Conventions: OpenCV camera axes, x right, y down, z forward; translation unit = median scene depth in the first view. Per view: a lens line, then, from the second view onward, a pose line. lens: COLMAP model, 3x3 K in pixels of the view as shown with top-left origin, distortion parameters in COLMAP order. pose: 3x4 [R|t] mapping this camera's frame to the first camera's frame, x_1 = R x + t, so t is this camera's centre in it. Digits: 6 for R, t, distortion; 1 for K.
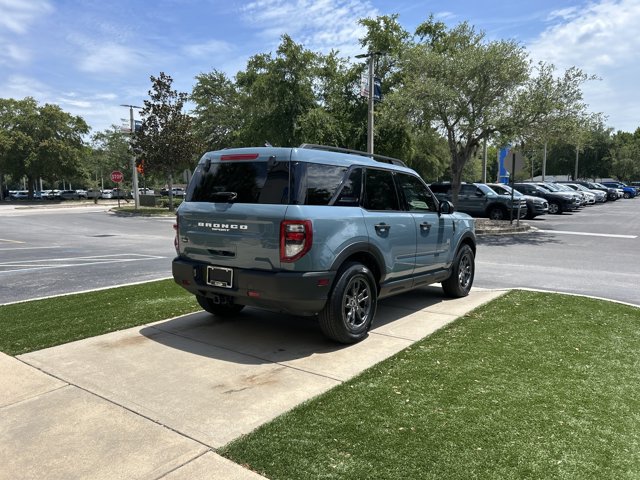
lens RADIAL K [[483.6, 0, 323.6], [0, 483.6, 245.4], [0, 0, 1]] dist [0.047221, -0.048680]
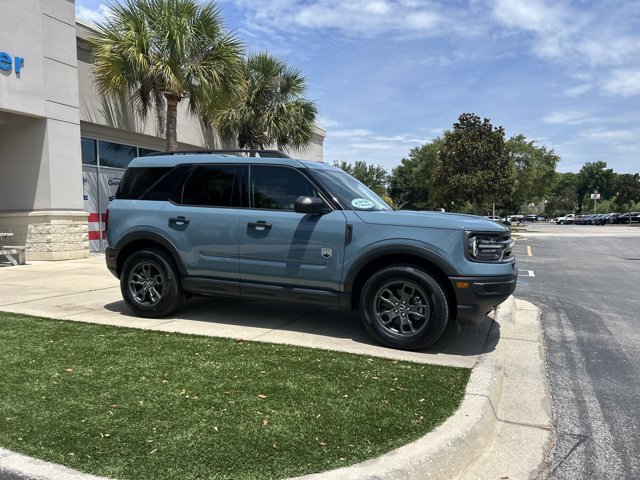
lens RADIAL K [[483.6, 0, 321.2], [0, 483.6, 239.8], [0, 0, 1]] dist [0.047221, -0.048680]
pose [[0.229101, 0.044232, -0.972397, 0.840081], [-0.107779, 0.993977, 0.019820, -0.034899], [0.967418, 0.100263, 0.232488, 0.730046]]
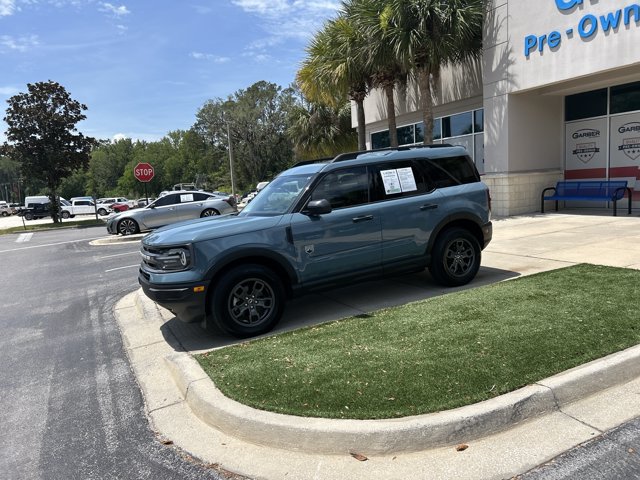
lens RADIAL K [[483.6, 0, 327.2], [0, 483.6, 238.9], [0, 0, 1]] dist [0.047221, -0.048680]
pose [[-0.893187, 0.012108, 0.449522, -0.355350], [0.124602, 0.967161, 0.221528, -0.202353], [-0.432078, 0.253877, -0.865364, 1.672543]]
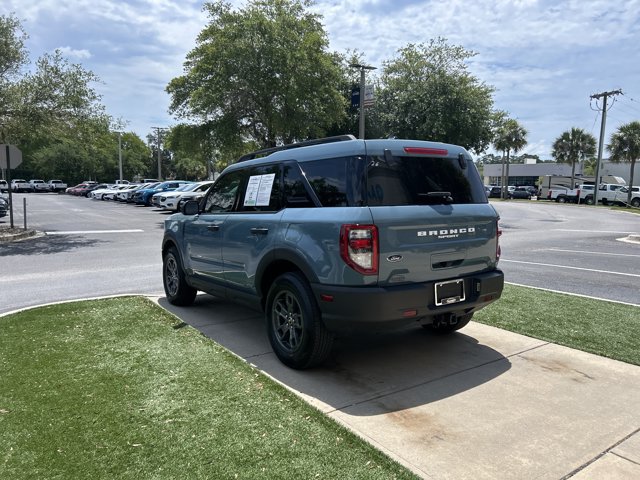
lens RADIAL K [[483.6, 0, 322.5], [0, 483.6, 235.8], [0, 0, 1]] dist [0.047221, -0.048680]
pose [[0.326812, -0.094559, 0.940347, -0.673395], [0.110829, 0.991951, 0.061230, -0.068471], [-0.938569, 0.084207, 0.334661, 0.573791]]
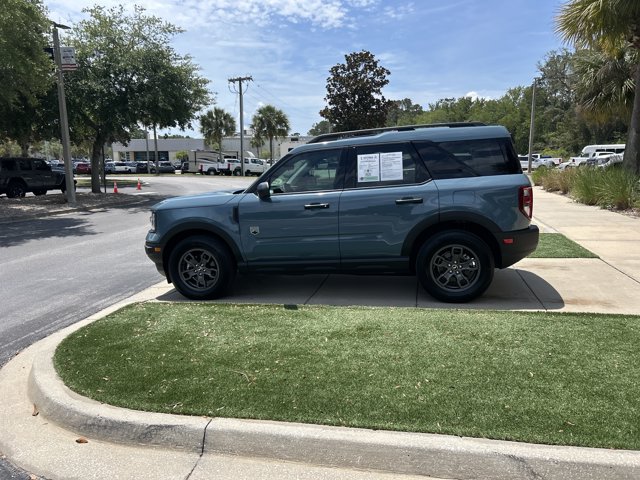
lens RADIAL K [[483.6, 0, 322.6], [0, 483.6, 235.1], [0, 0, 1]] dist [0.047221, -0.048680]
pose [[-0.414170, -0.133536, 0.900351, -0.724416], [0.133524, 0.969564, 0.205223, -0.160161], [-0.900353, 0.205215, -0.383734, 1.242795]]
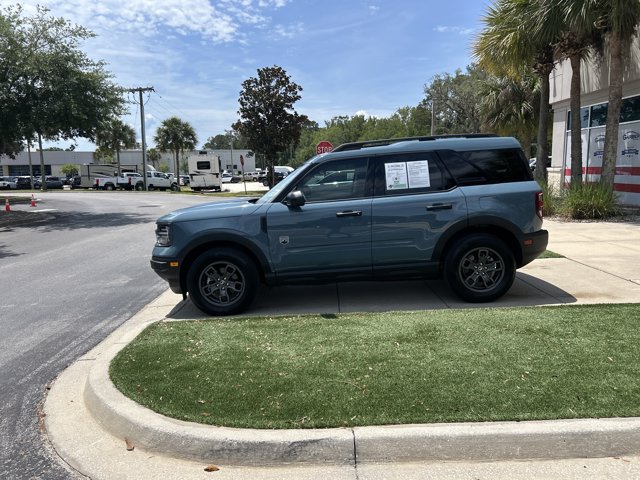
lens RADIAL K [[483.6, 0, 322.7], [0, 483.6, 236.6], [0, 0, 1]] dist [0.047221, -0.048680]
pose [[-0.596779, -0.095092, 0.796751, -0.621274], [0.120165, 0.971164, 0.205914, -0.176667], [-0.793357, 0.218626, -0.568144, 1.418709]]
